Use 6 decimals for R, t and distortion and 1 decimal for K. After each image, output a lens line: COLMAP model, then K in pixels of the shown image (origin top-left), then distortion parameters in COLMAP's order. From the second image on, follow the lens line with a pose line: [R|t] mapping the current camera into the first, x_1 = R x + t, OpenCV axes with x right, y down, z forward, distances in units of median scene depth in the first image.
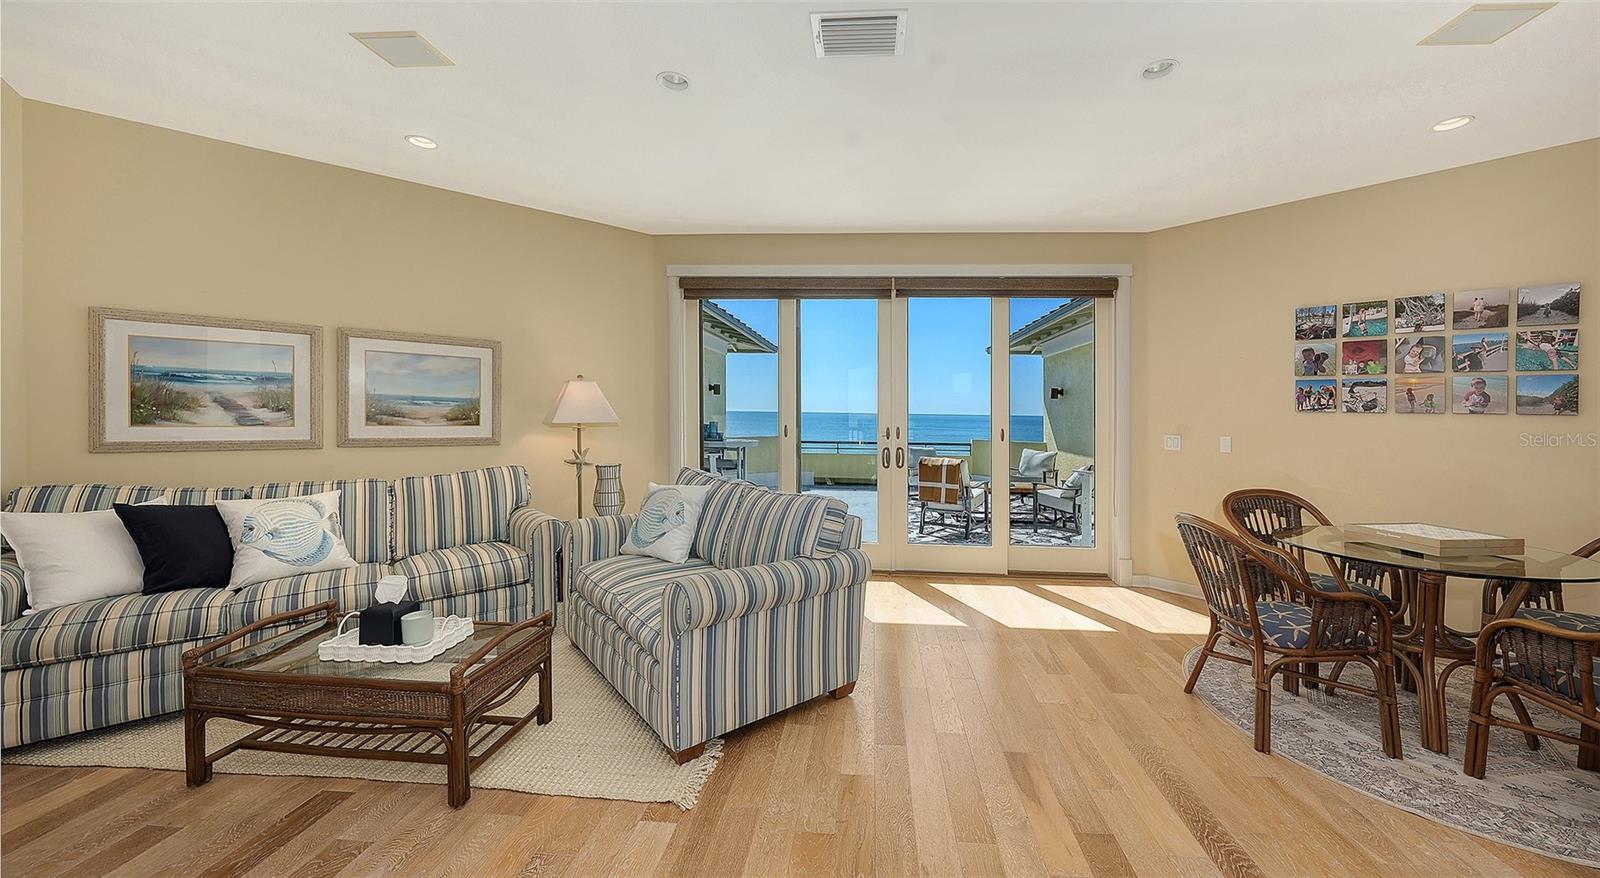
lens RADIAL K [[564.7, 0, 829.9], [0, 564.7, 411.8], [0, 0, 1]] dist [0.001596, 0.000003]
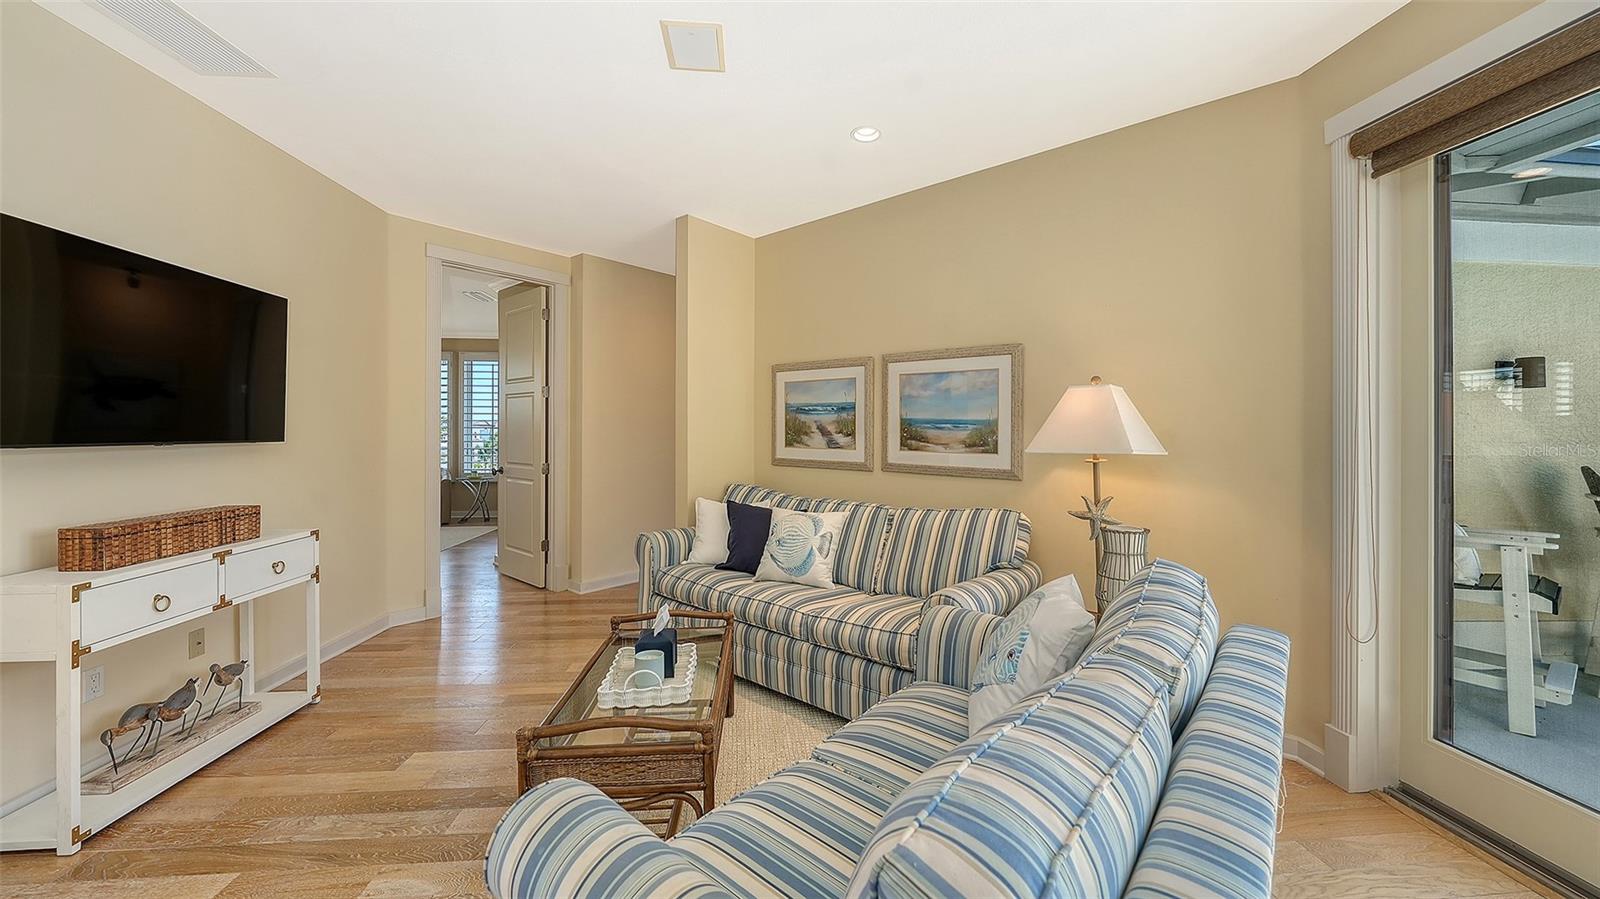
lens RADIAL K [[577.0, 0, 801.9], [0, 577.0, 444.1], [0, 0, 1]] dist [-0.006516, -0.000425]
pose [[0.176484, 0.007471, -0.984275, 0.138837], [-0.002356, 0.999972, 0.007167, 0.006128], [0.984301, 0.001054, 0.176496, 0.651114]]
